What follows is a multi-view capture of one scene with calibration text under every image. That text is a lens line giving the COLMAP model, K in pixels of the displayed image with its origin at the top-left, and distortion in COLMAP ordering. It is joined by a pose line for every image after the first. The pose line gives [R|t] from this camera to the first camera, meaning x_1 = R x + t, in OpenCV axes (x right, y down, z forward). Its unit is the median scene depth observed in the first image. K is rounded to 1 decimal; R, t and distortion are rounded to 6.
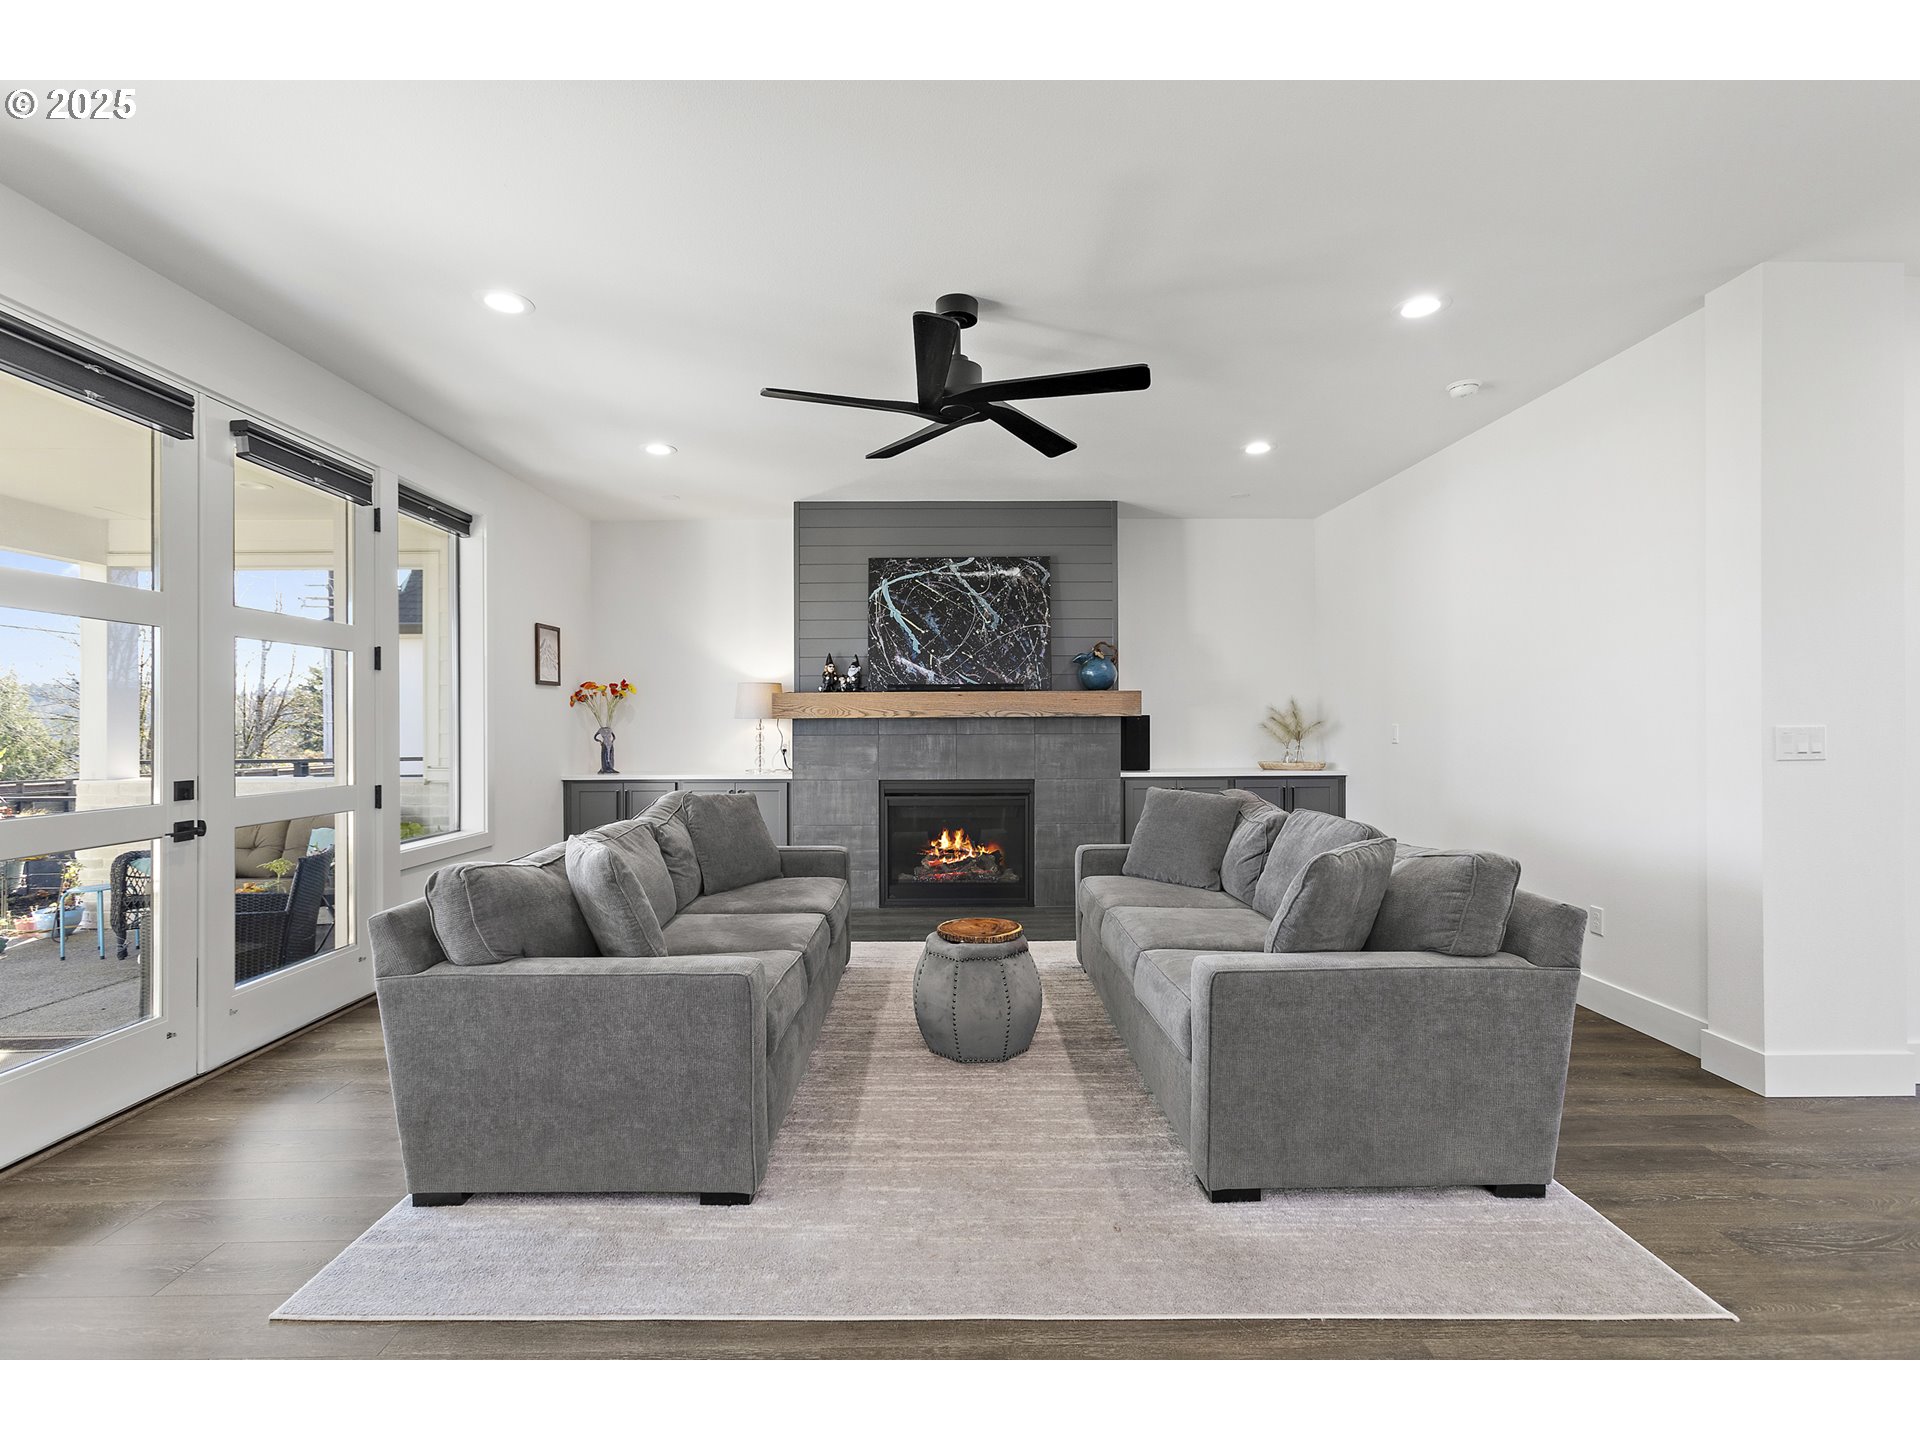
lens RADIAL K [[854.8, 0, 951.7], [0, 854.8, 724.4], [0, 0, 1]] dist [-0.012629, 0.000980]
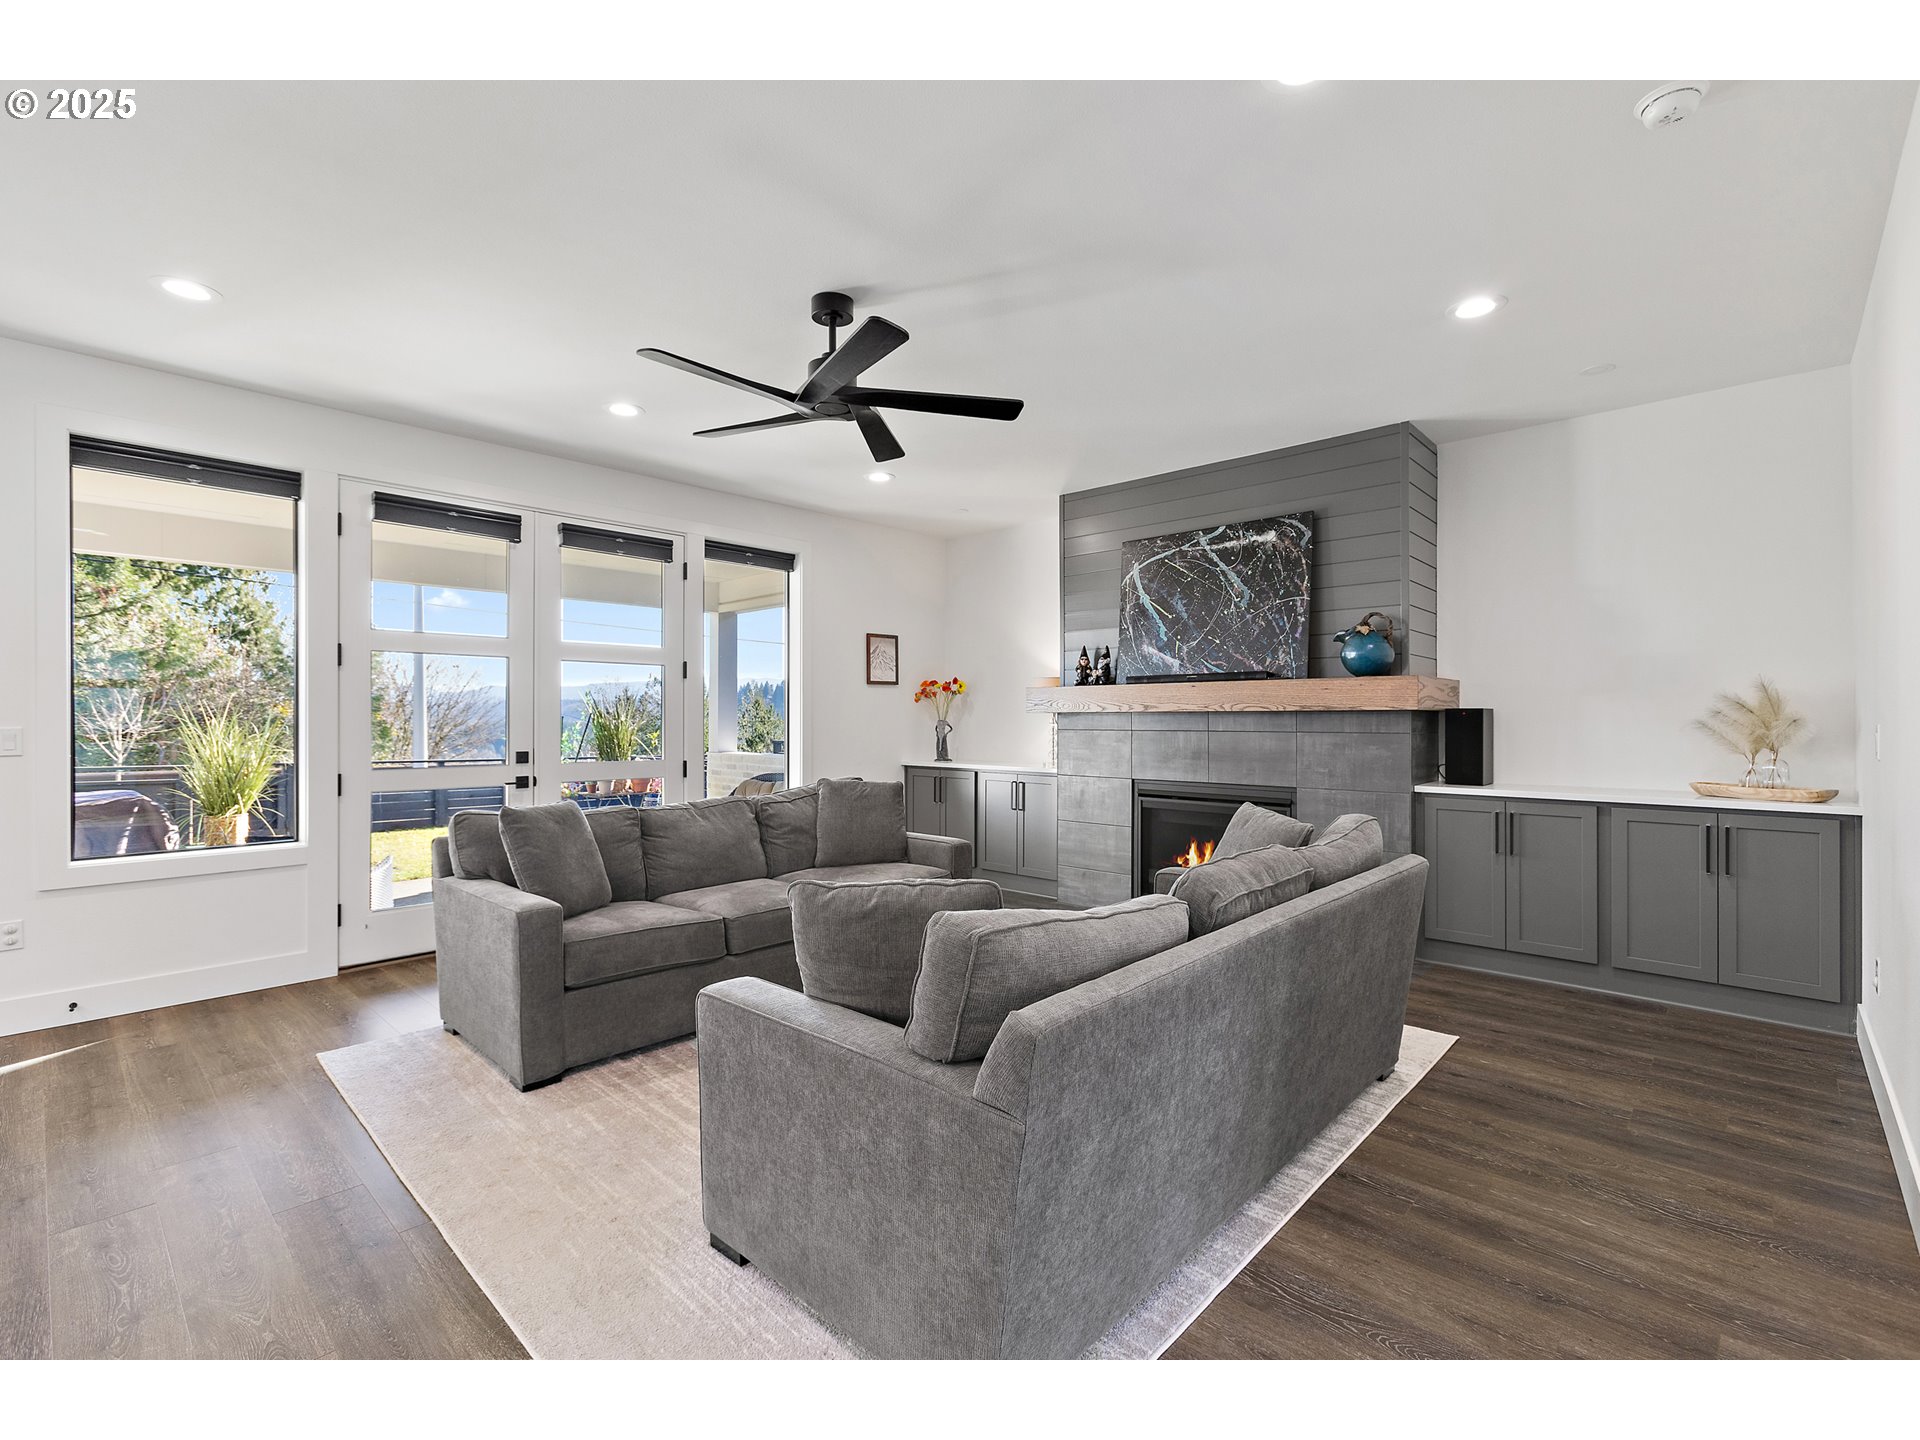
lens RADIAL K [[854.8, 0, 957.0], [0, 854.8, 714.0], [0, 0, 1]] dist [-0.012629, 0.000980]
pose [[0.730042, 0.002560, -0.683398, 0.417857], [-0.004199, 0.999991, -0.000740, -0.004107], [0.683390, 0.003409, 0.730046, 0.189267]]
